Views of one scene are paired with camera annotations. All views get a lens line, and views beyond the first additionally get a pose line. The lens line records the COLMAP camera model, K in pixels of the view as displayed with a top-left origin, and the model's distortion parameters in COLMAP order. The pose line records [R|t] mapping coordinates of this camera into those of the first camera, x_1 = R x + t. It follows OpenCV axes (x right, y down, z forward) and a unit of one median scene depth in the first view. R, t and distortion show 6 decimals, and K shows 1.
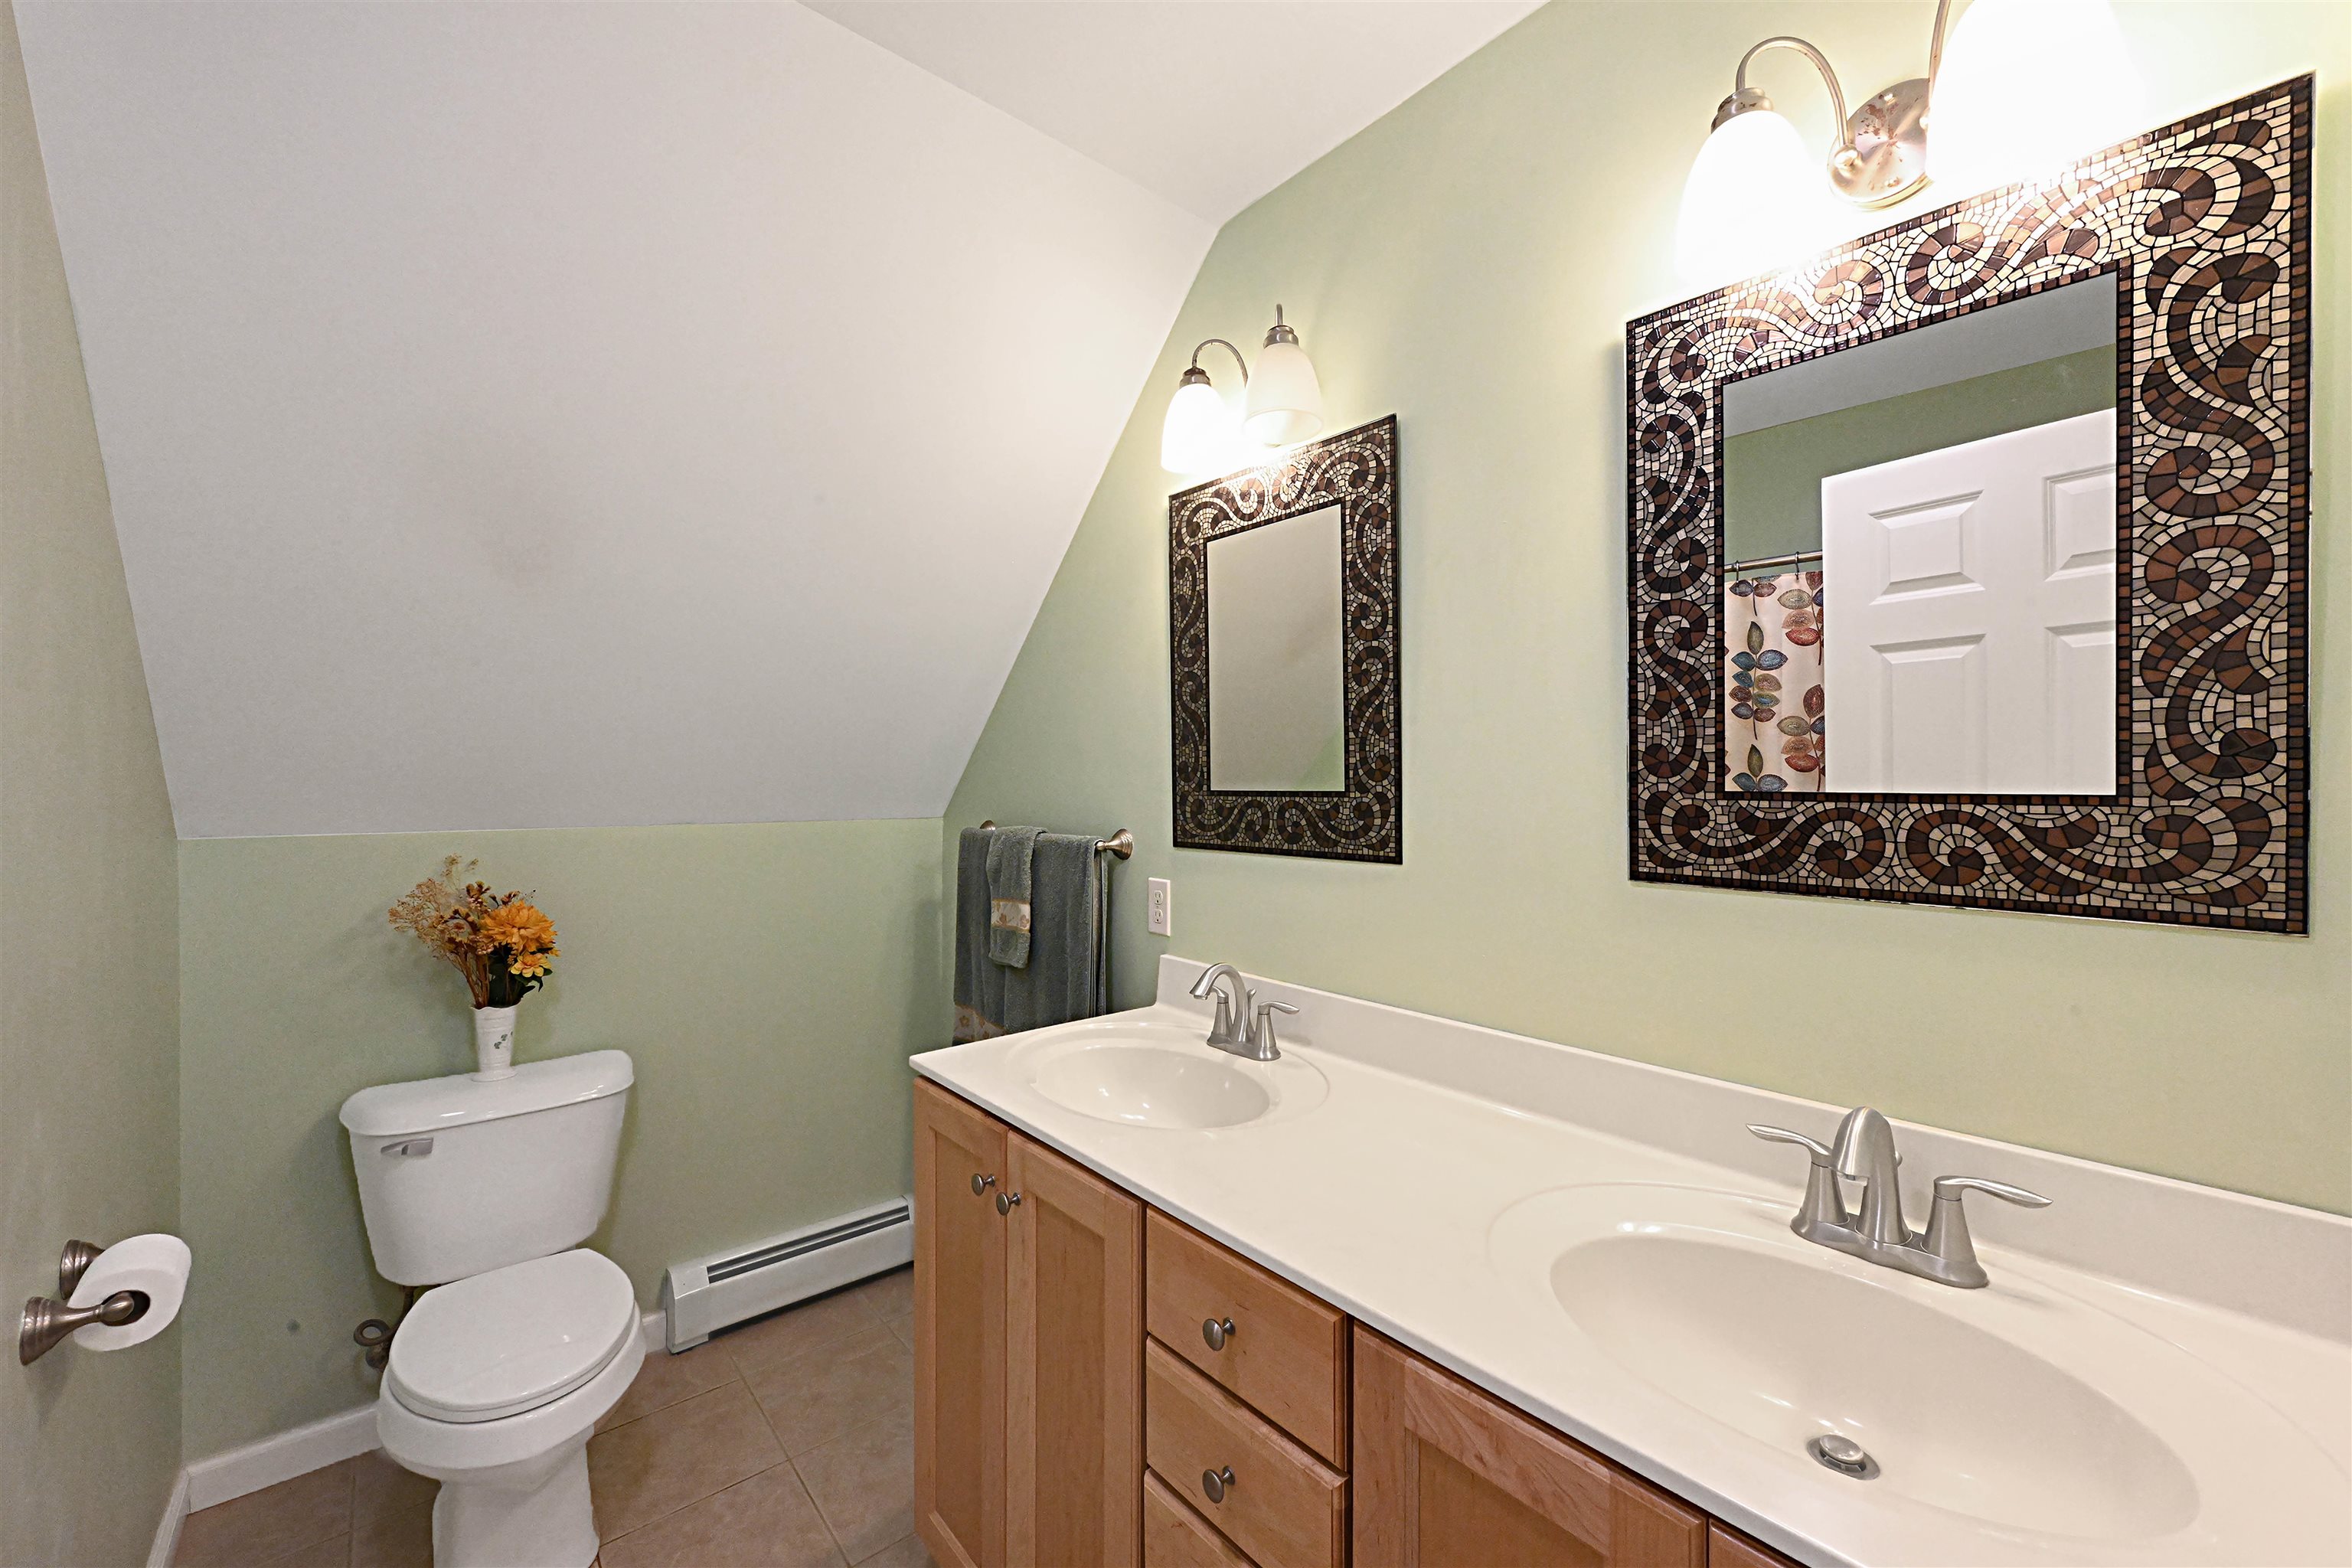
lens RADIAL K [[941.7, 0, 1175.4], [0, 941.7, 770.2], [0, 0, 1]] dist [0.003044, 0.000164]
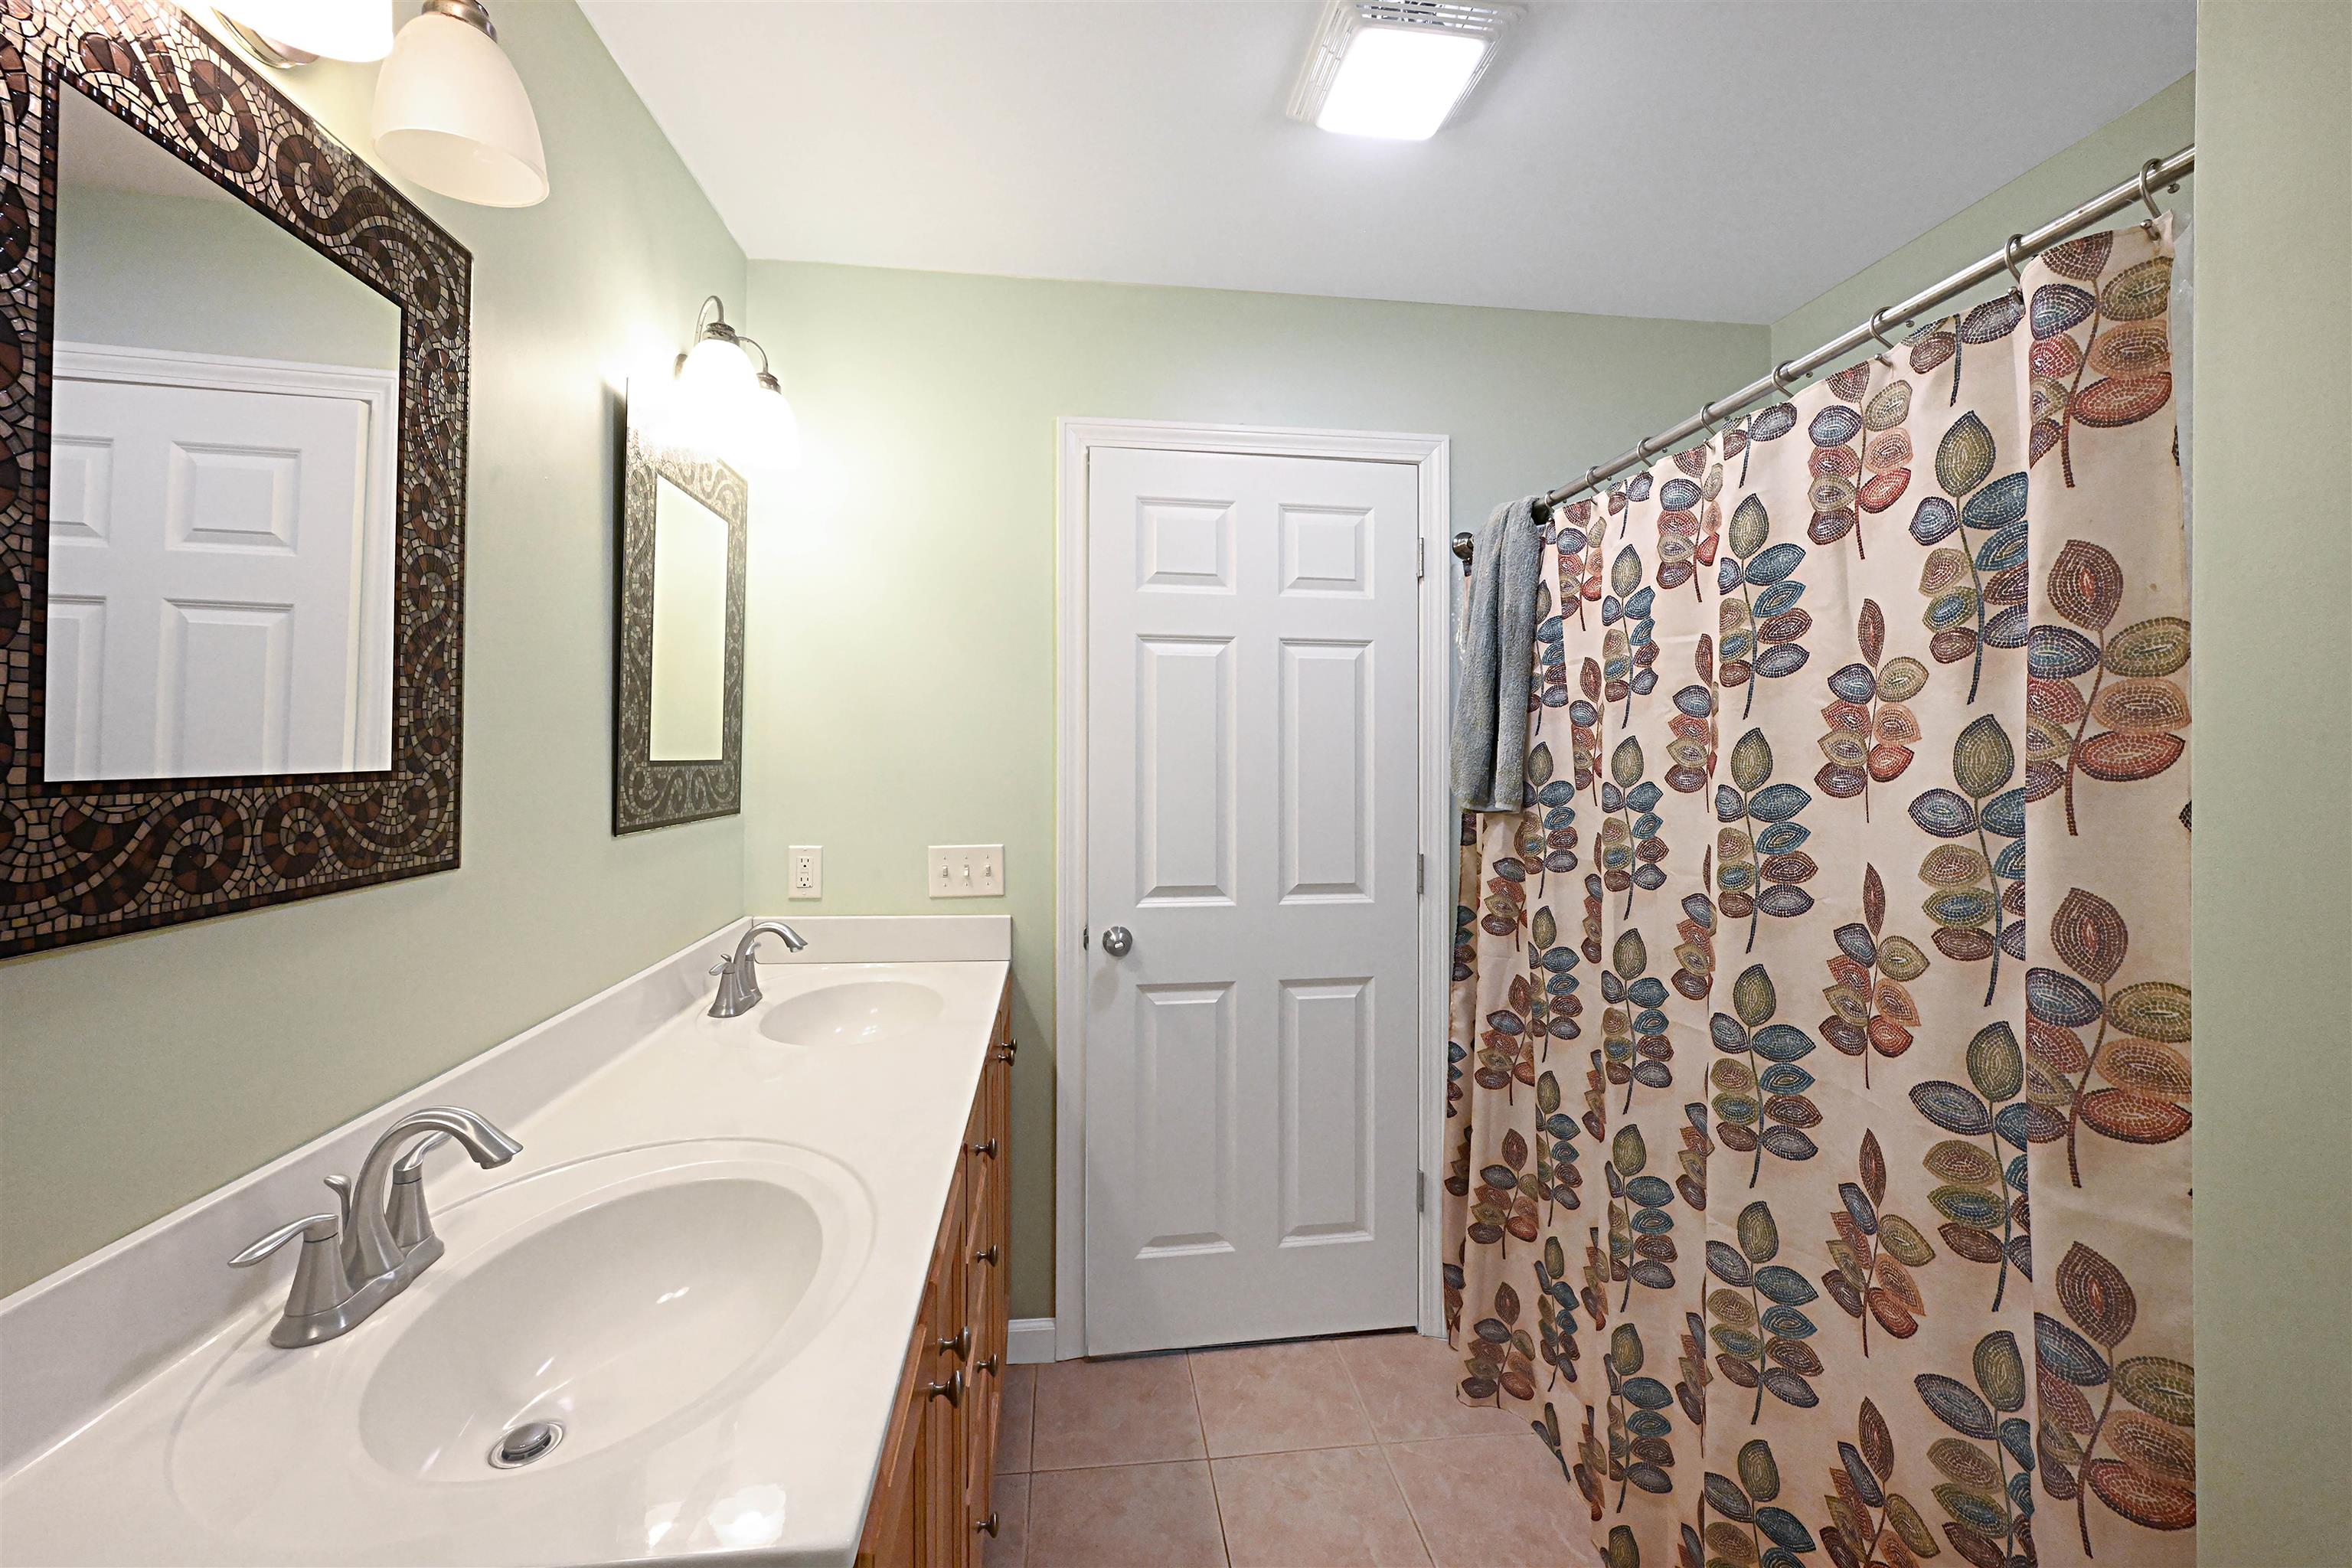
lens RADIAL K [[941.7, 0, 1182.2], [0, 941.7, 765.3], [0, 0, 1]] dist [0.003044, 0.000164]
pose [[-0.841391, -0.002884, 0.540418, -0.604190], [-0.000026, 0.999986, 0.005297, 0.015674], [-0.540426, 0.004443, -0.841380, 1.263688]]
